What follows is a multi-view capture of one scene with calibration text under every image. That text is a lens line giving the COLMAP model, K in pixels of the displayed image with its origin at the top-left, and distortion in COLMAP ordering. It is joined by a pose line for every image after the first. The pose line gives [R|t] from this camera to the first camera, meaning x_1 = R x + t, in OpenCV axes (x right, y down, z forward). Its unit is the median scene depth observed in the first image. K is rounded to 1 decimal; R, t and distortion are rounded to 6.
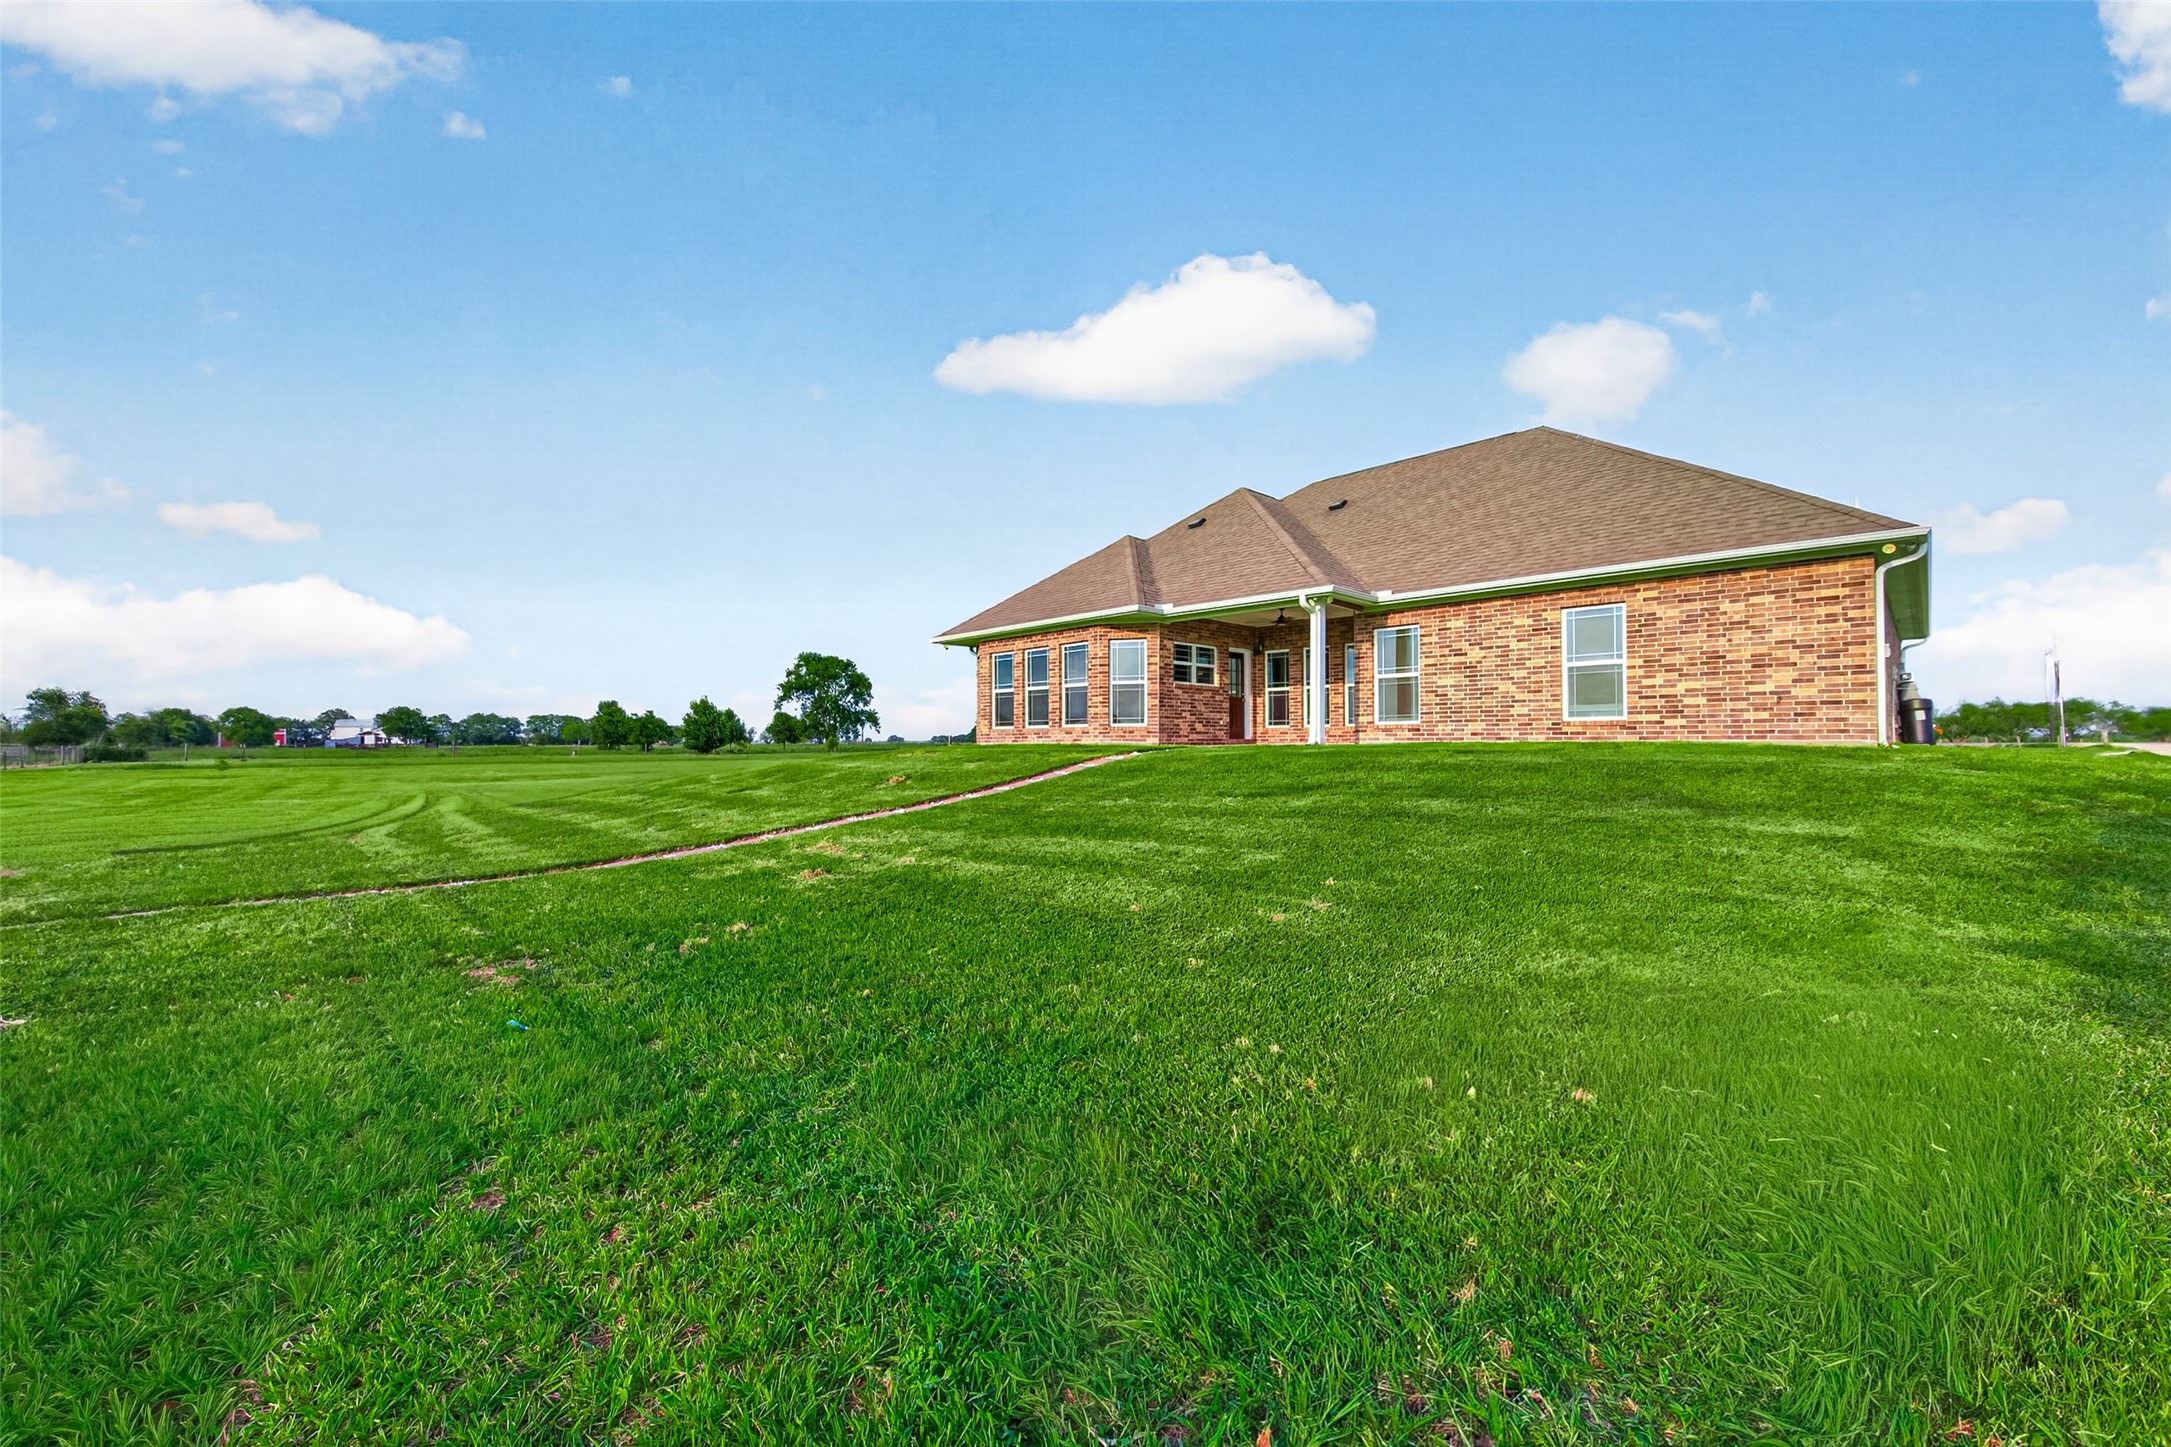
lens RADIAL K [[837.9, 0, 1081.8], [0, 837.9, 725.9], [0, 0, 1]] dist [0.007170, -0.002627]
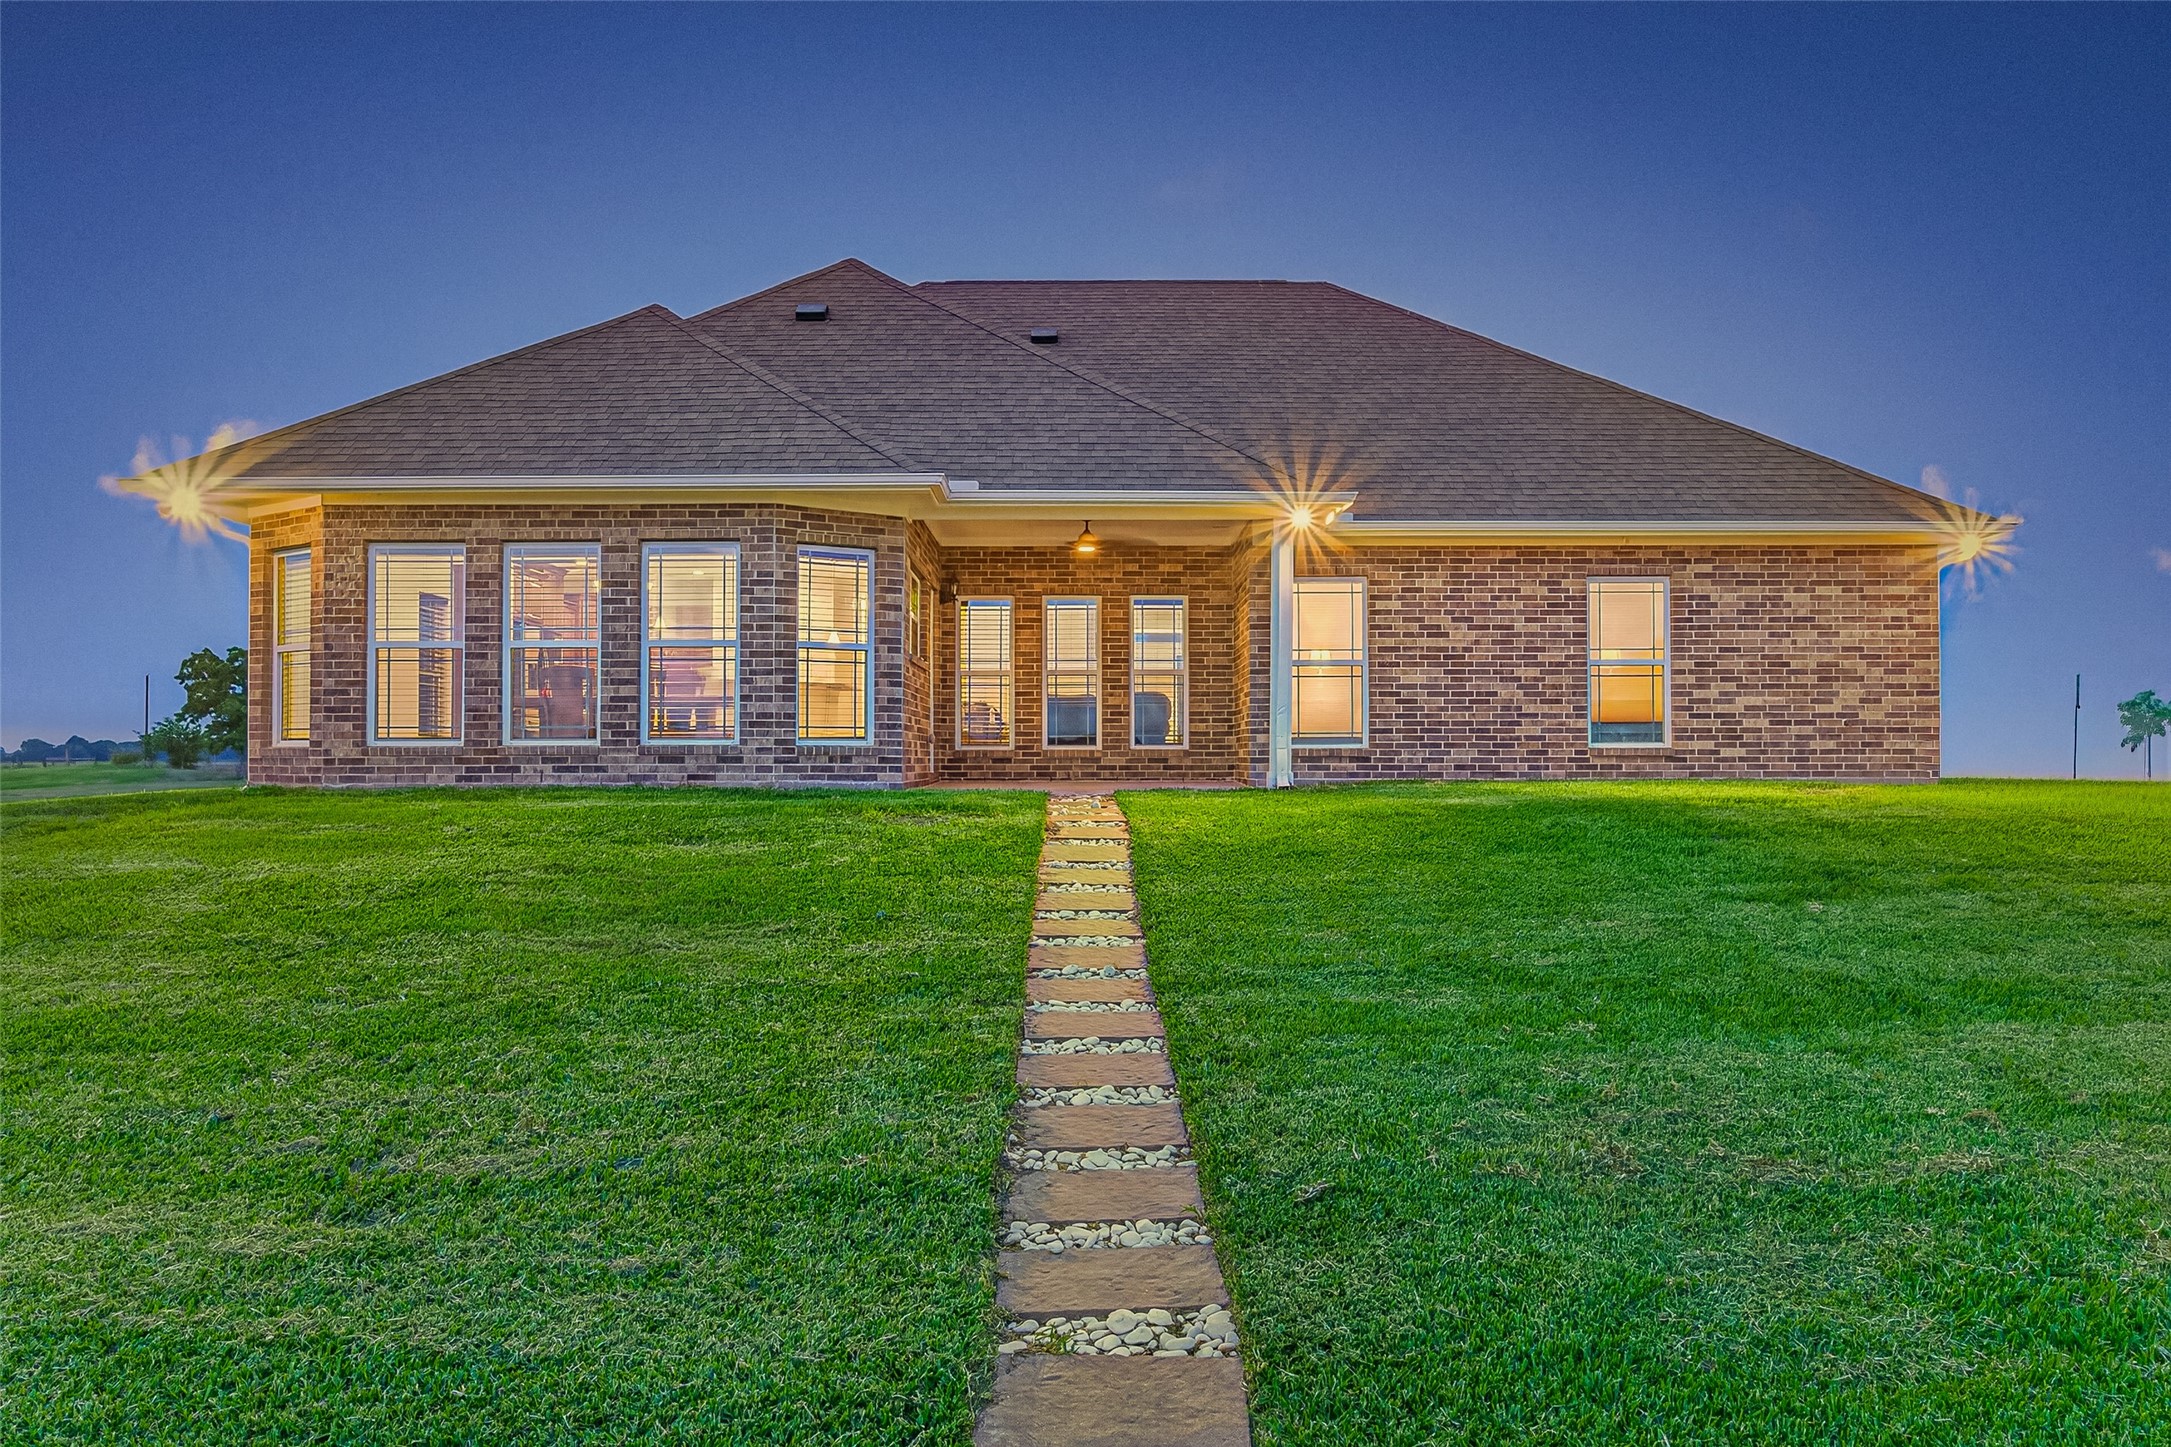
lens RADIAL K [[1496.3, 0, 1105.0], [0, 1496.3, 708.8], [0, 0, 1]] dist [-0.011691, 0.027695]
pose [[0.697240, 0.027246, 0.716320, -0.475027], [-0.014051, 0.999605, -0.024344, -0.002434], [-0.716700, 0.006909, 0.697347, 0.419267]]
